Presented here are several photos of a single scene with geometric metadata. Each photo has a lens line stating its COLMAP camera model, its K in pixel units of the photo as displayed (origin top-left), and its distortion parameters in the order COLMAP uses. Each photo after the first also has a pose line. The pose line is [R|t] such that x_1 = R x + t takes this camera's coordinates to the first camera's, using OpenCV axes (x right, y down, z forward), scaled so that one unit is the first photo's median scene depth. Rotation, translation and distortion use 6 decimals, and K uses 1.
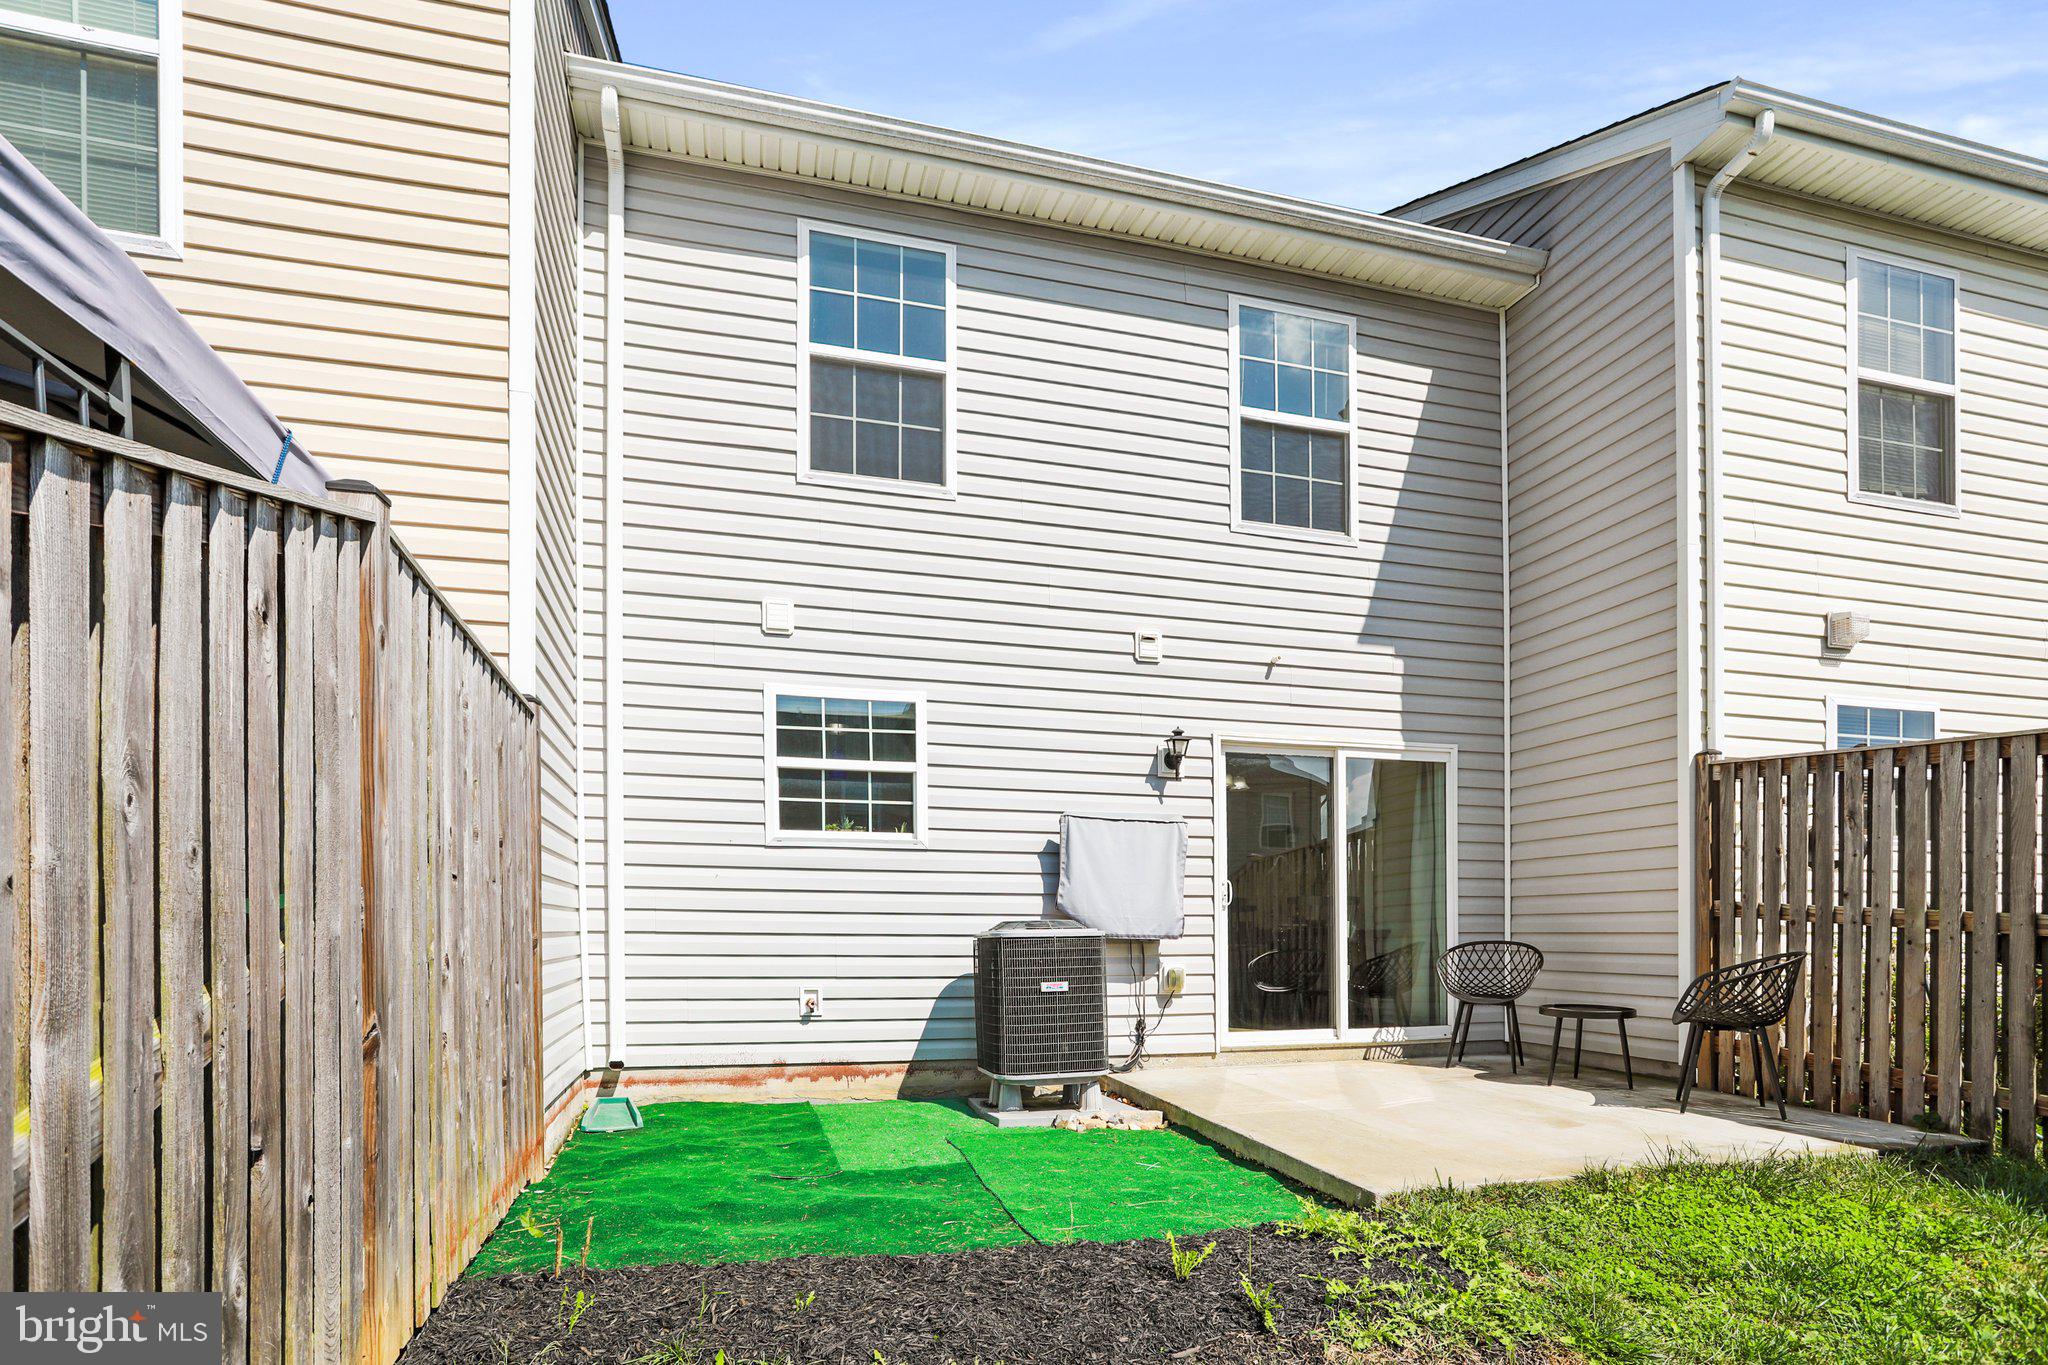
lens RADIAL K [[993.9, 0, 1025.6], [0, 993.9, 660.5], [0, 0, 1]] dist [-0.060428, 0.032343]
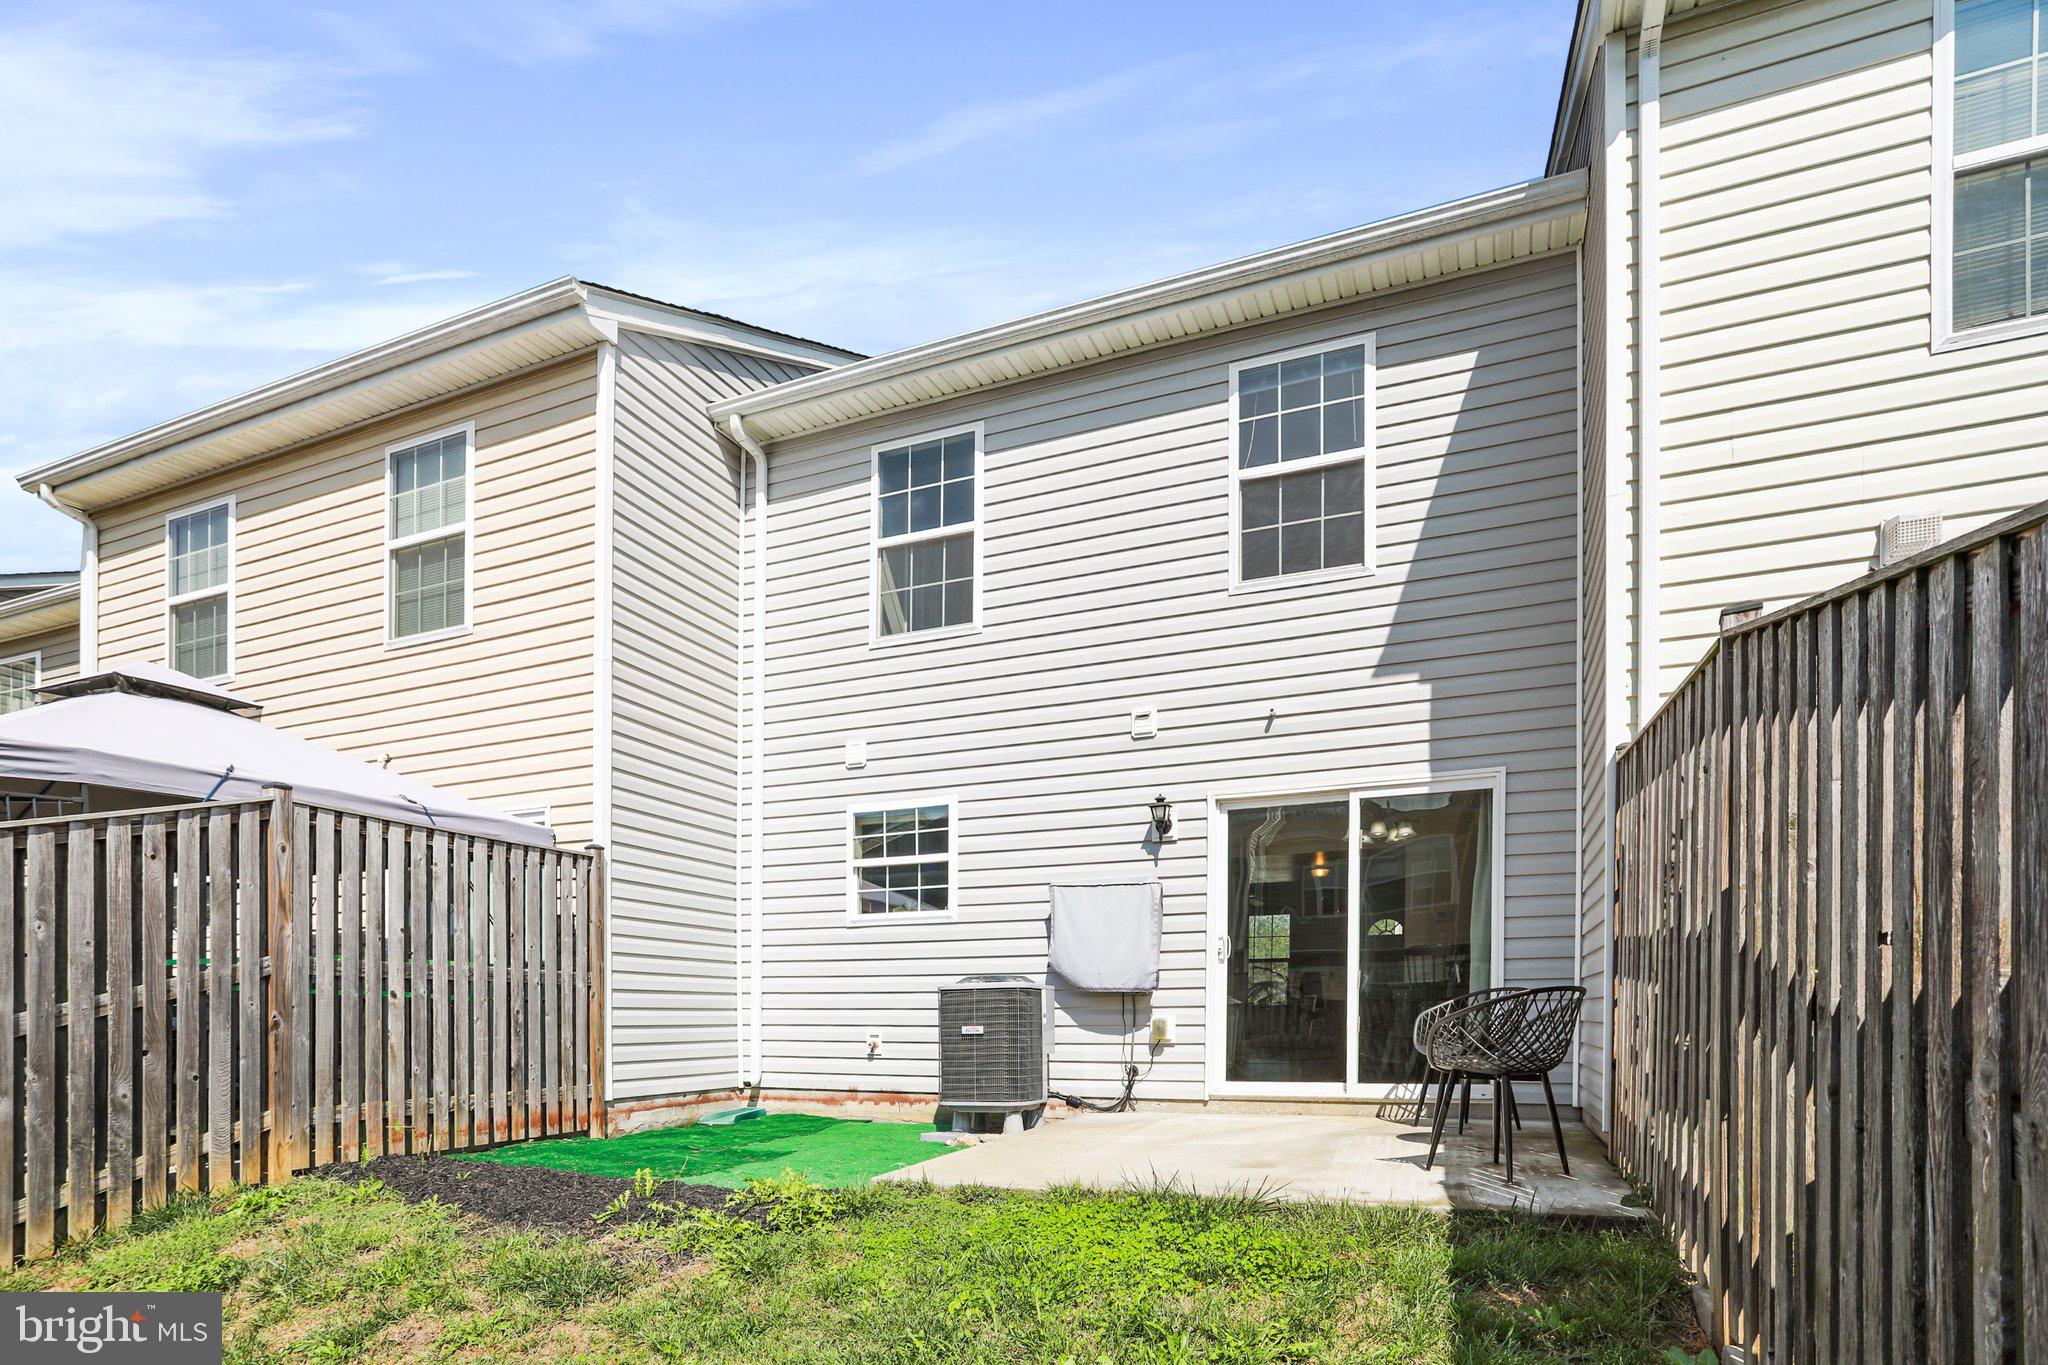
lens RADIAL K [[991.8, 0, 1024.0], [0, 991.8, 682.5], [0, 0, 1]] dist [-0.061666, 0.032155]
pose [[0.804825, -0.195639, -0.560341, 0.683287], [0.163416, 0.980664, -0.107674, 0.040559], [0.570572, -0.004910, 0.821233, 0.030666]]
